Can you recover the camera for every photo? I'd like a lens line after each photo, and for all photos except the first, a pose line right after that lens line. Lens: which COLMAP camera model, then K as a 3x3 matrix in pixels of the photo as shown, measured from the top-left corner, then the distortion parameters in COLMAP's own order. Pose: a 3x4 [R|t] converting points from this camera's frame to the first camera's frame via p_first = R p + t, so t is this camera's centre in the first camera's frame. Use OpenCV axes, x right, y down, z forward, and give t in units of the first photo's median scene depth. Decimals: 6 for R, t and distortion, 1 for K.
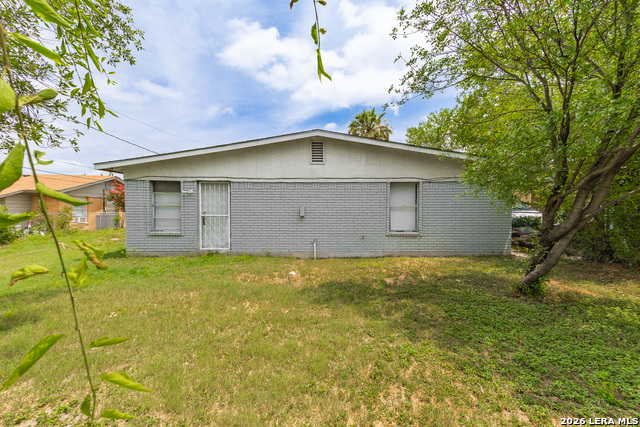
lens RADIAL K [[286.9, 0, 320.0], [0, 286.9, 213.5], [0, 0, 1]] dist [0.003322, 0.000283]
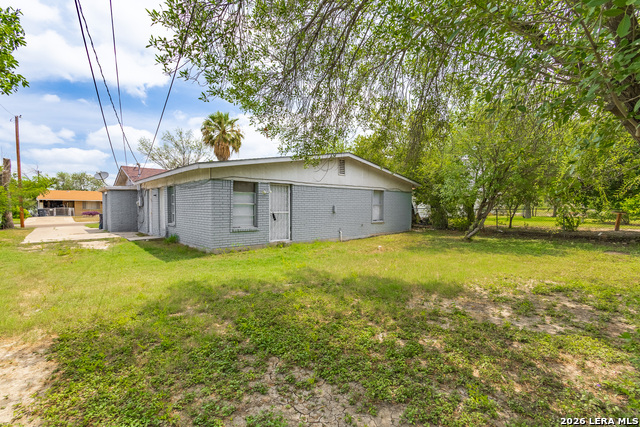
lens RADIAL K [[297.3, 0, 320.0], [0, 297.3, 213.5], [0, 0, 1]] dist [-0.000425, -0.000100]
pose [[0.753457, -0.018068, 0.657249, -1.059417], [0.013667, 0.999837, 0.011818, -0.000625], [-0.657355, 0.000079, 0.753581, -0.044111]]
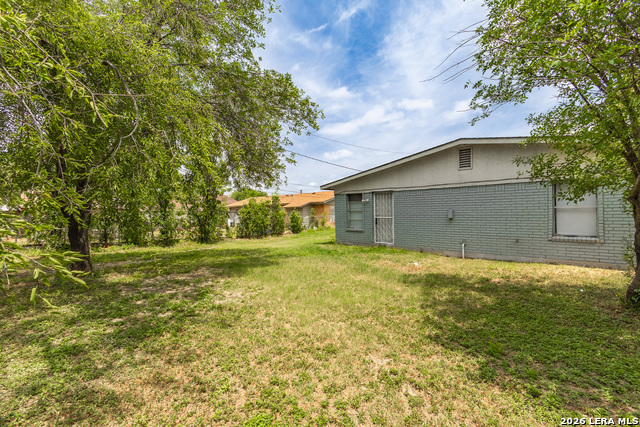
lens RADIAL K [[297.1, 0, 321.5], [0, 297.1, 214.8], [0, 0, 1]] dist [0.003821, 0.000370]
pose [[0.675059, -0.006827, -0.737732, 0.456623], [0.002791, 0.999974, -0.006700, 0.002731], [0.737759, 0.002464, 0.675060, -0.141758]]
